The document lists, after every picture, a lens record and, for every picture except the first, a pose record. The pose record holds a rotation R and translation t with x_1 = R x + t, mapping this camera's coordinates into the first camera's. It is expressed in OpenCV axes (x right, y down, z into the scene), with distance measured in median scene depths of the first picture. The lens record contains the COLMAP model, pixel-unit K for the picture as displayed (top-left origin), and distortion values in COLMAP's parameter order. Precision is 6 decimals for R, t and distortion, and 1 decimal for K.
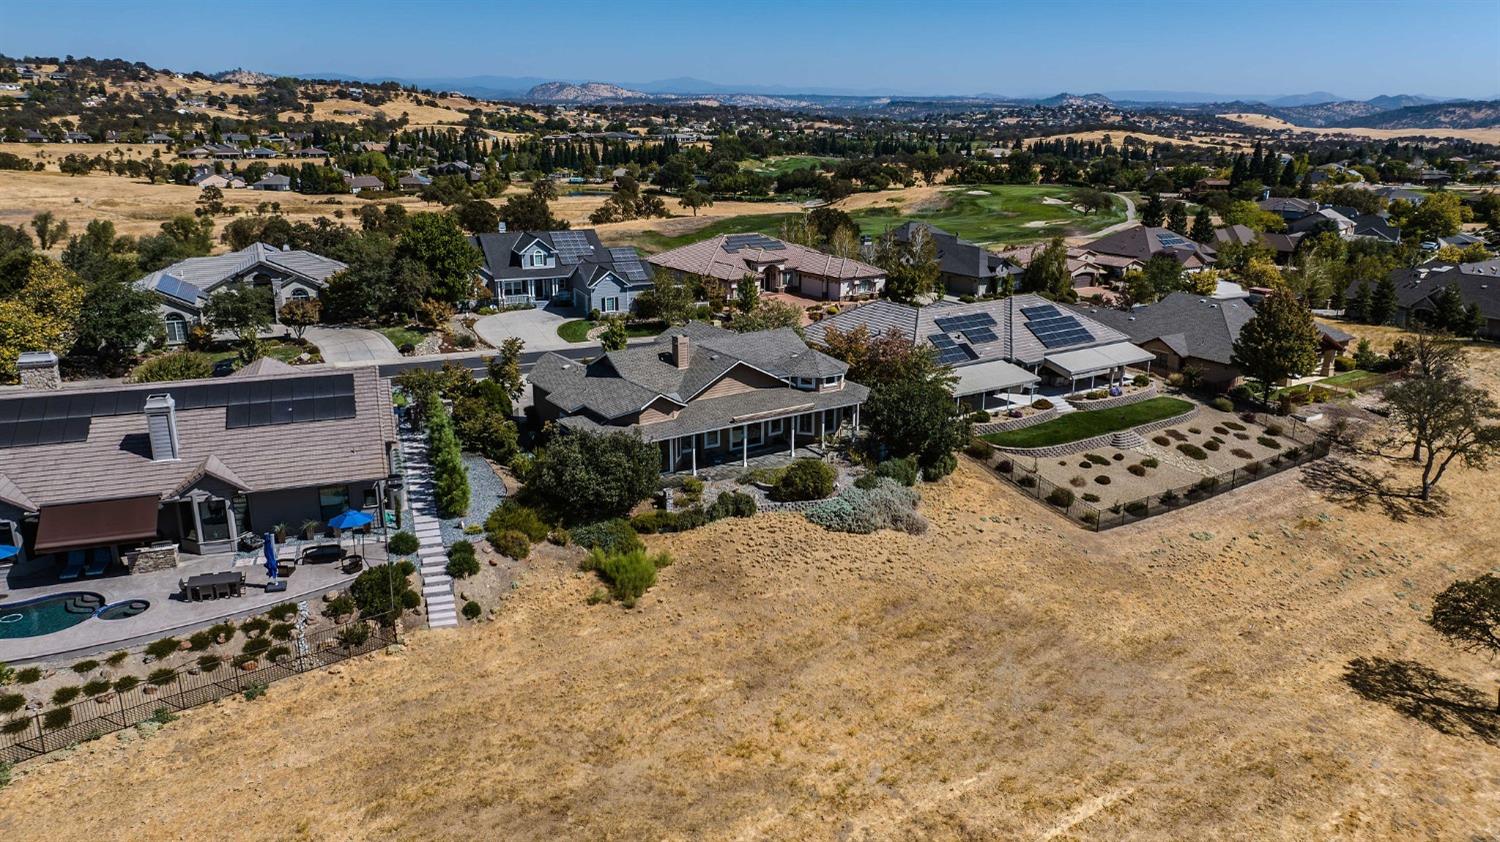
lens RADIAL K [[1051.3, 0, 761.5], [0, 1051.3, 420.4], [0, 0, 1]] dist [-0.038697, 0.041584]
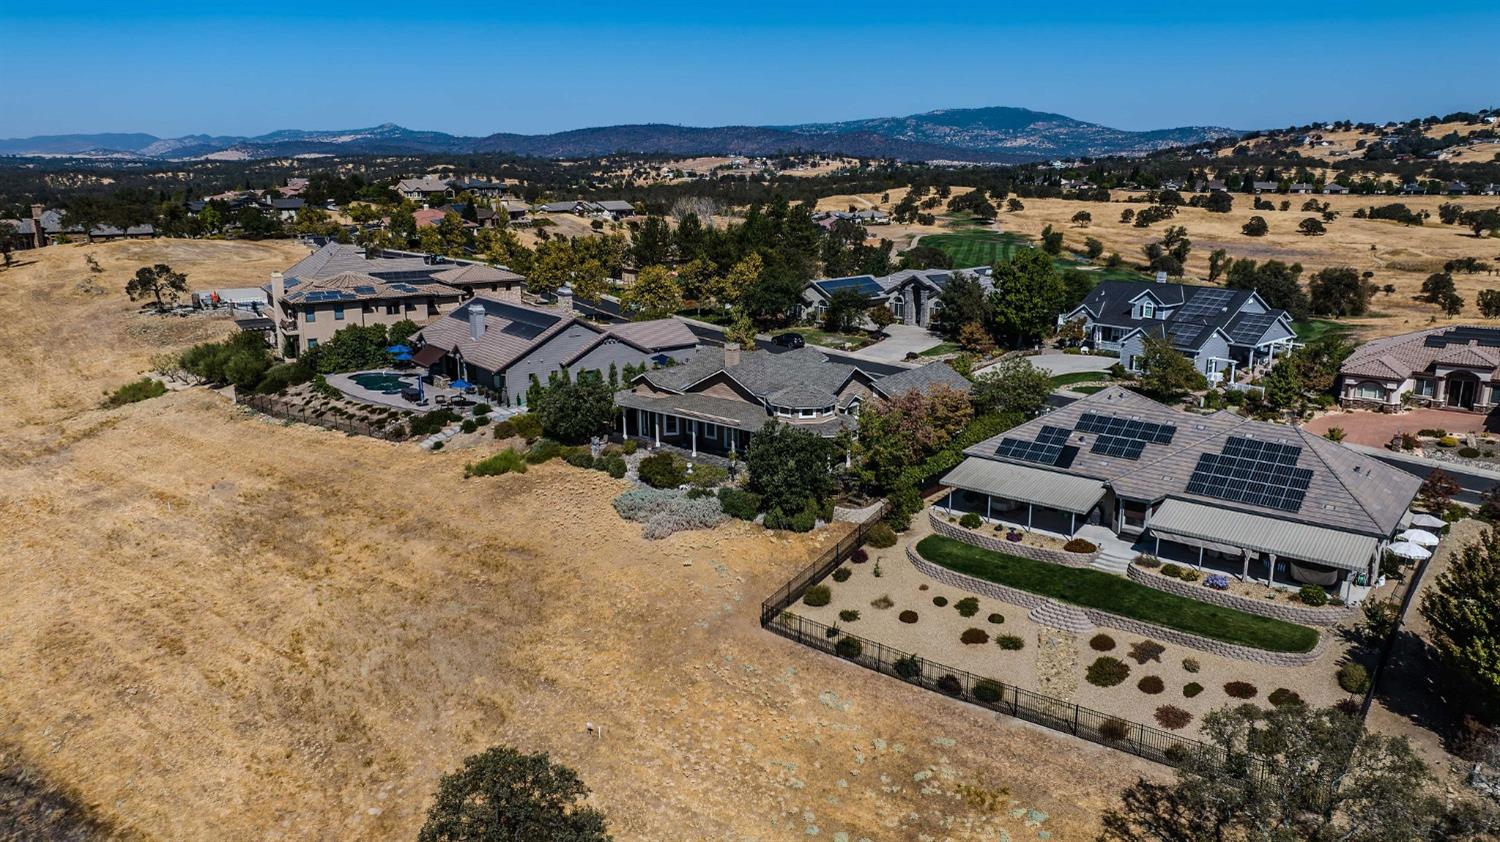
lens RADIAL K [[1051.3, 0, 743.0], [0, 1051.3, 418.0], [0, 0, 1]] dist [-0.038697, 0.041584]
pose [[0.284593, 0.219141, -0.933265, 1.040671], [-0.266206, 0.953300, 0.142667, -0.171121], [0.920946, 0.207838, 0.329639, 0.634881]]
